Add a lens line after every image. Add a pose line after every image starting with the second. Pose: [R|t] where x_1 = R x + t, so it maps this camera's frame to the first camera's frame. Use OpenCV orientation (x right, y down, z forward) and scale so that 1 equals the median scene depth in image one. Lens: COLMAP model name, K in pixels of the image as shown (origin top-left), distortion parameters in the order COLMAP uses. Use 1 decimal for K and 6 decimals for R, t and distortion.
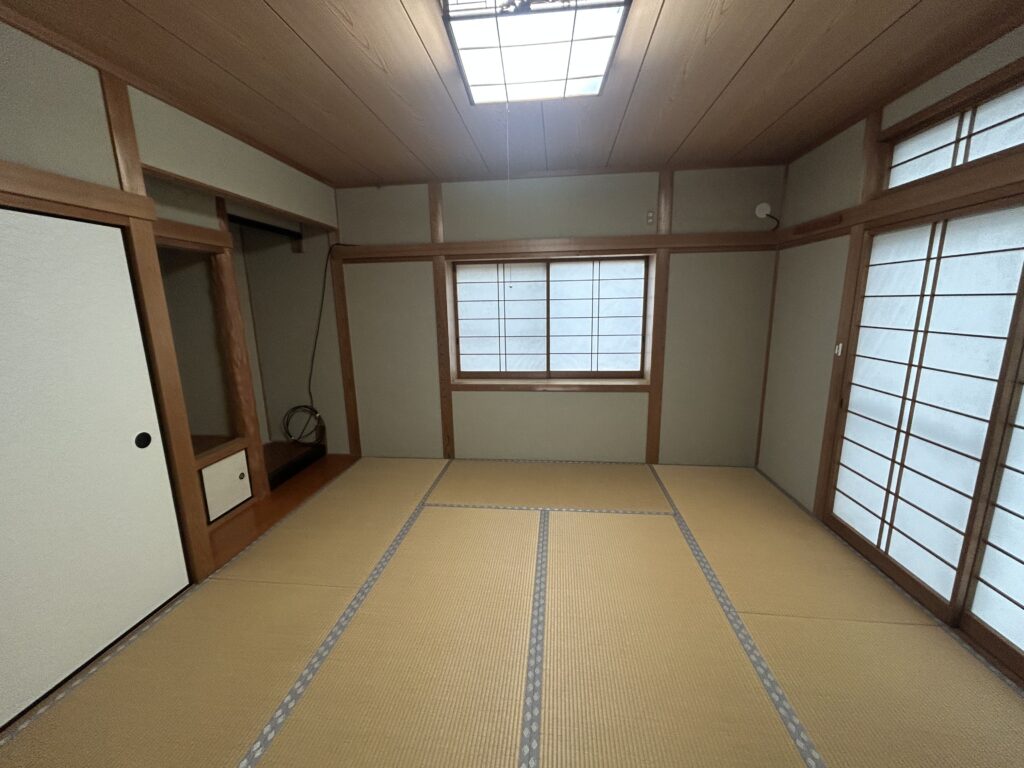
lens RADIAL K [[412.8, 0, 513.9], [0, 412.8, 383.5], [0, 0, 1]] dist [-0.002662, -0.001512]
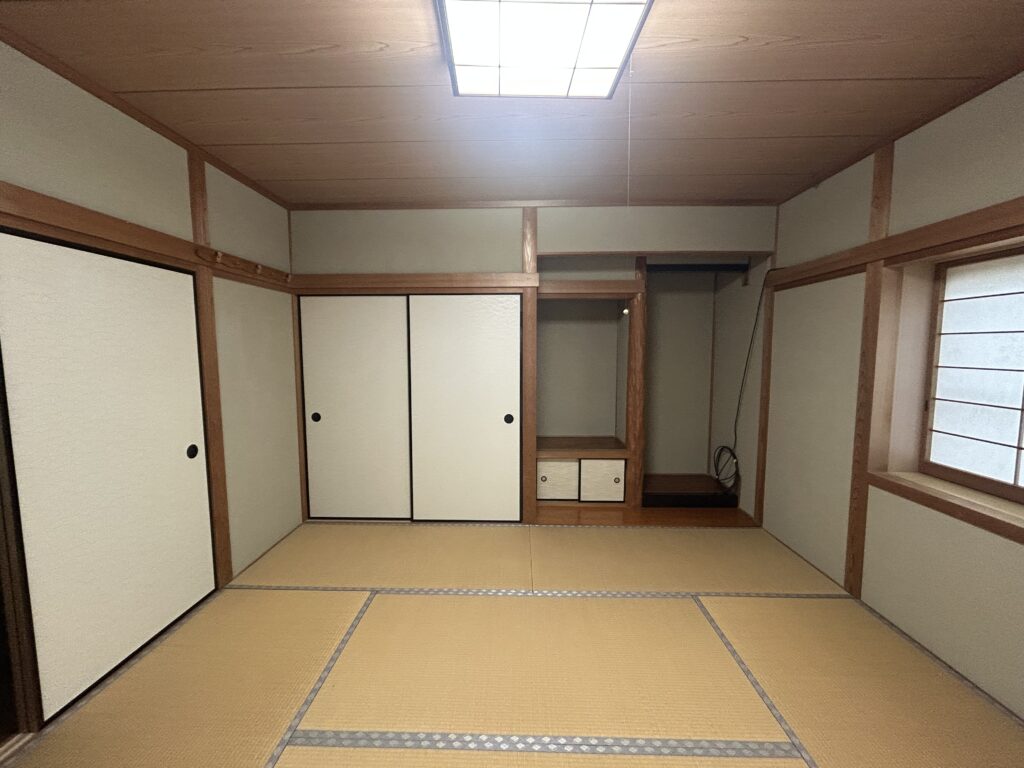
lens RADIAL K [[412.8, 0, 510.0], [0, 412.8, 385.5], [0, 0, 1]] dist [-0.002662, -0.001512]
pose [[0.077407, 0.109714, -0.990944, 0.401708], [-0.192748, 0.976822, 0.093094, -0.081543], [0.978190, 0.183797, 0.096760, 0.440185]]
